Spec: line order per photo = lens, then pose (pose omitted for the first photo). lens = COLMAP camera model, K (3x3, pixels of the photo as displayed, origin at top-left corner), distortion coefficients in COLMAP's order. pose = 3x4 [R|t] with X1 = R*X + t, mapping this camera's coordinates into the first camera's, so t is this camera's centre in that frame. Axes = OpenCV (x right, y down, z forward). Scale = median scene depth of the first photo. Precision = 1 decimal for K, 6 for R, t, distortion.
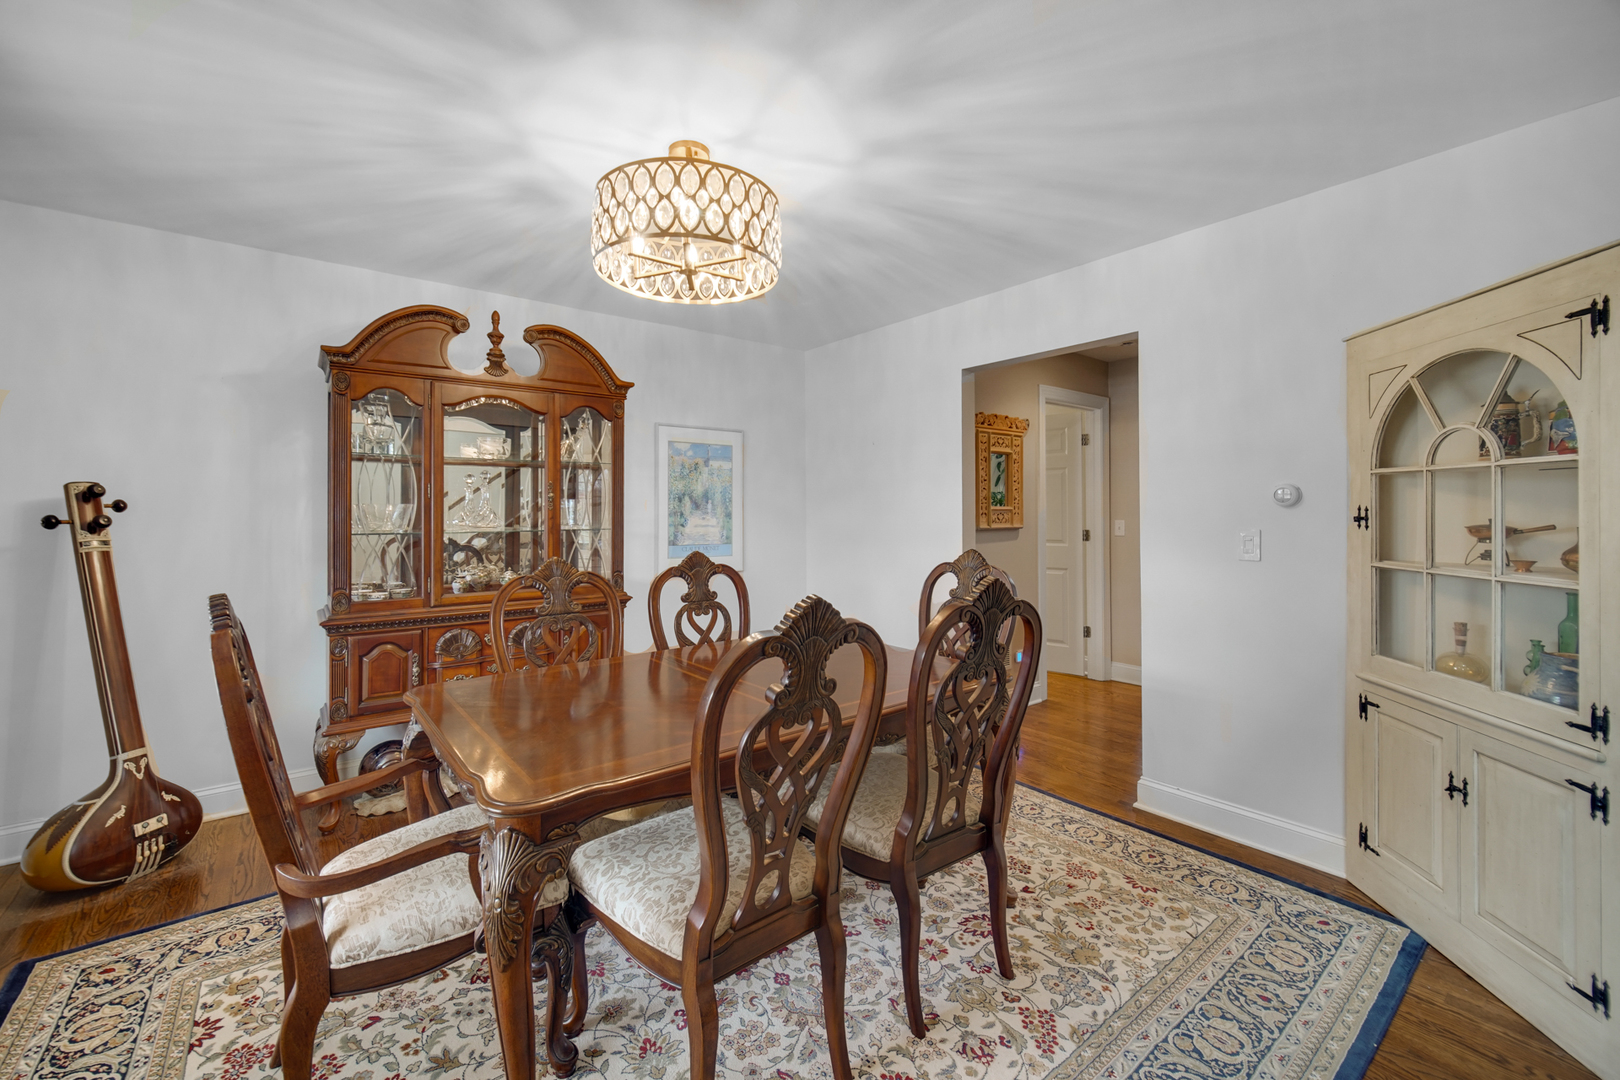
lens RADIAL K [[645.1, 0, 793.4], [0, 645.1, 515.2], [0, 0, 1]] dist [-0.002273, -0.000343]
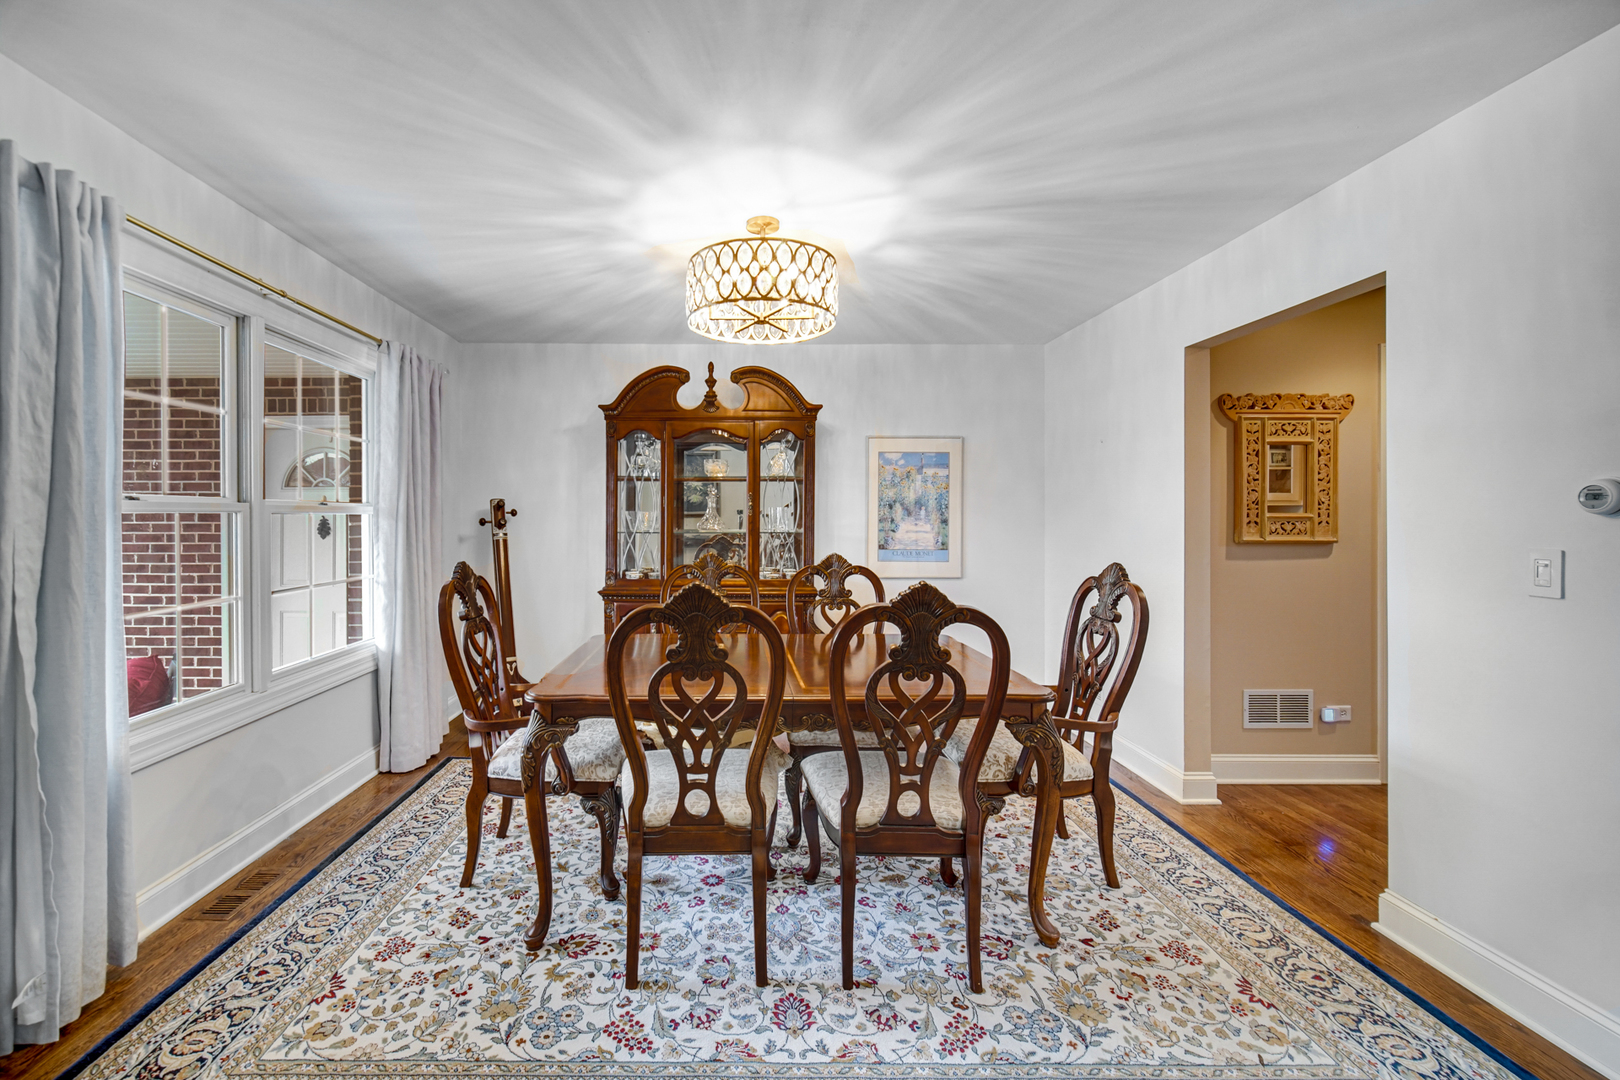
lens RADIAL K [[654.3, 0, 751.1], [0, 654.3, 520.3], [0, 0, 1]] dist [-0.001965, 0.000127]
pose [[0.806005, 0.007469, -0.591862, 0.415681], [-0.007736, 0.999968, 0.002084, -0.002638], [0.591858, 0.002899, 0.806037, -0.009305]]
